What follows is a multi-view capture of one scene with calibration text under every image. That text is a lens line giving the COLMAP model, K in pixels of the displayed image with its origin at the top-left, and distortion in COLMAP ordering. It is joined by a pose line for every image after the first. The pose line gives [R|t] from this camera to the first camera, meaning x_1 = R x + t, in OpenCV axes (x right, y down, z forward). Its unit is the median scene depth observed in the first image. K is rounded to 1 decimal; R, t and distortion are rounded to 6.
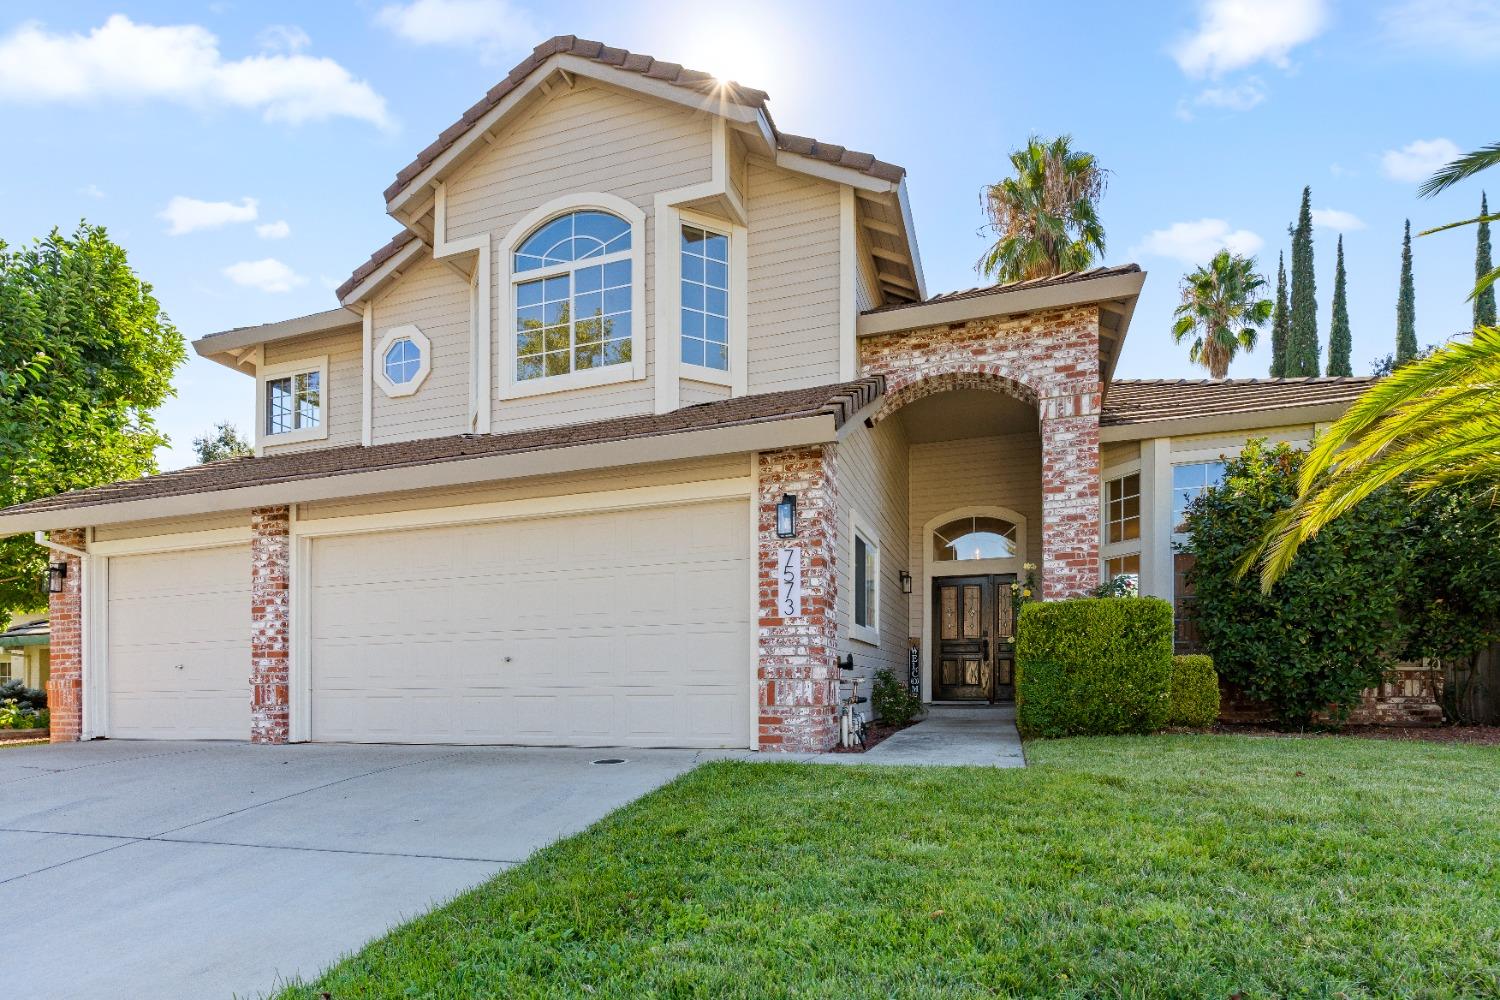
lens RADIAL K [[807.8, 0, 762.4], [0, 807.8, 663.7], [0, 0, 1]] dist [0.001061, 0.001197]
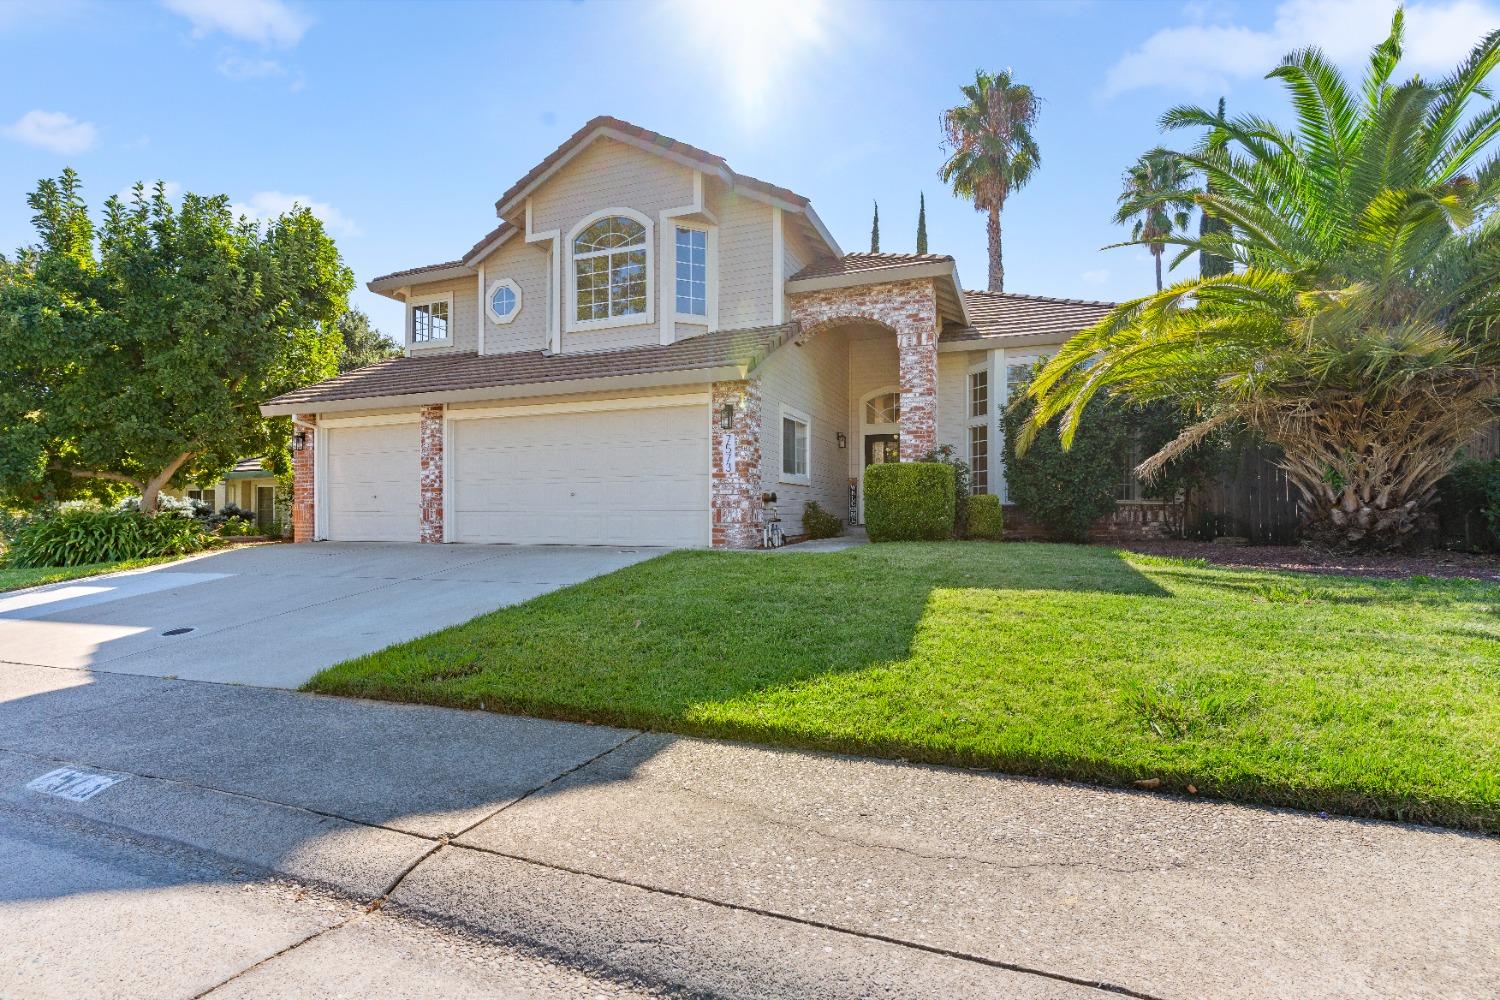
lens RADIAL K [[709.3, 0, 749.6], [0, 709.3, 512.2], [0, 0, 1]] dist [-0.000194, 0.000453]
pose [[0.998766, 0.008178, -0.048990, 0.120019], [-0.006664, 0.999498, 0.030987, -0.015165], [0.049219, -0.030623, 0.998318, -0.431253]]
